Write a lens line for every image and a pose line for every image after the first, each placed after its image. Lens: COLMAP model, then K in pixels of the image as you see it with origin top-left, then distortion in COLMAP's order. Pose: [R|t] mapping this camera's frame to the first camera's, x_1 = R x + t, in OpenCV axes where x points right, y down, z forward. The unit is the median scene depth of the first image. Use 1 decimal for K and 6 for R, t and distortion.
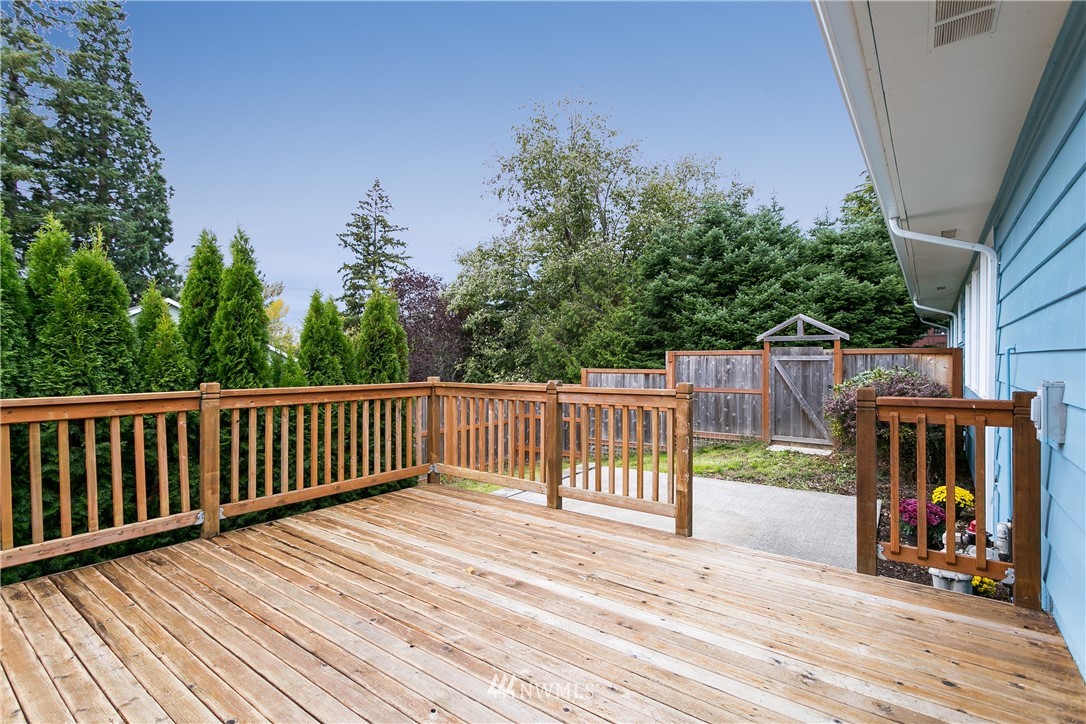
lens RADIAL K [[511.5, 0, 537.4], [0, 511.5, 360.4], [0, 0, 1]] dist [0.008536, 0.000359]
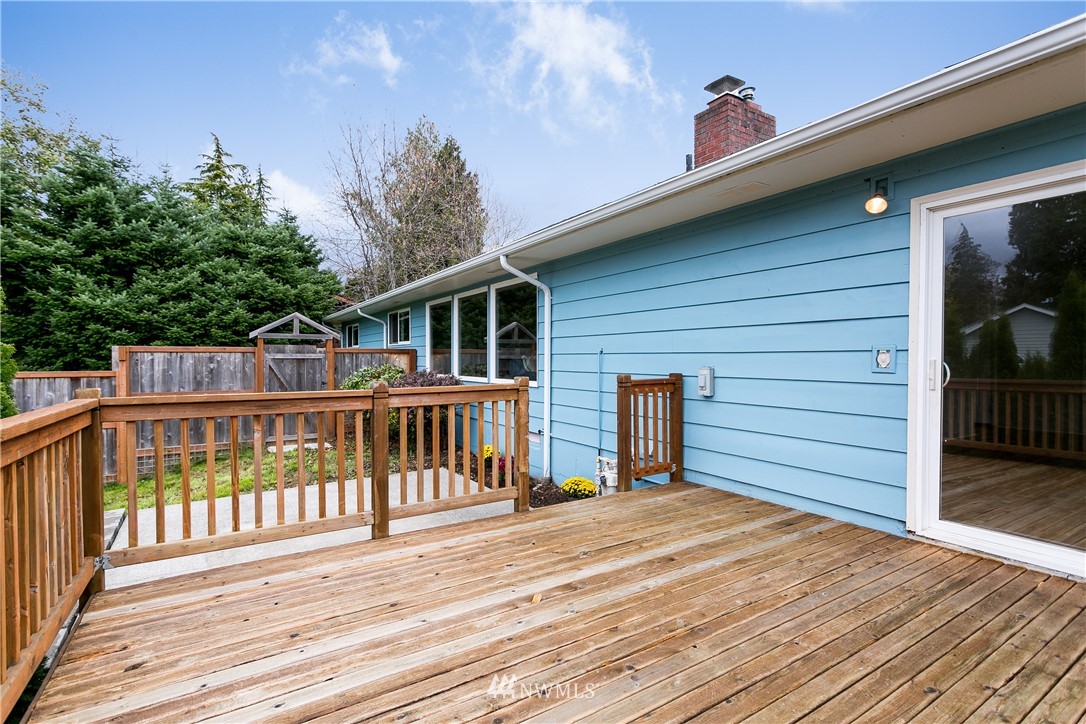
lens RADIAL K [[511.5, 0, 539.2], [0, 511.5, 367.2], [0, 0, 1]] dist [0.008536, 0.000359]
pose [[0.348858, -0.014445, 0.937064, -0.268721], [-0.001002, 0.999875, 0.015787, 0.000921], [-0.937175, -0.006446, 0.348799, 0.199318]]
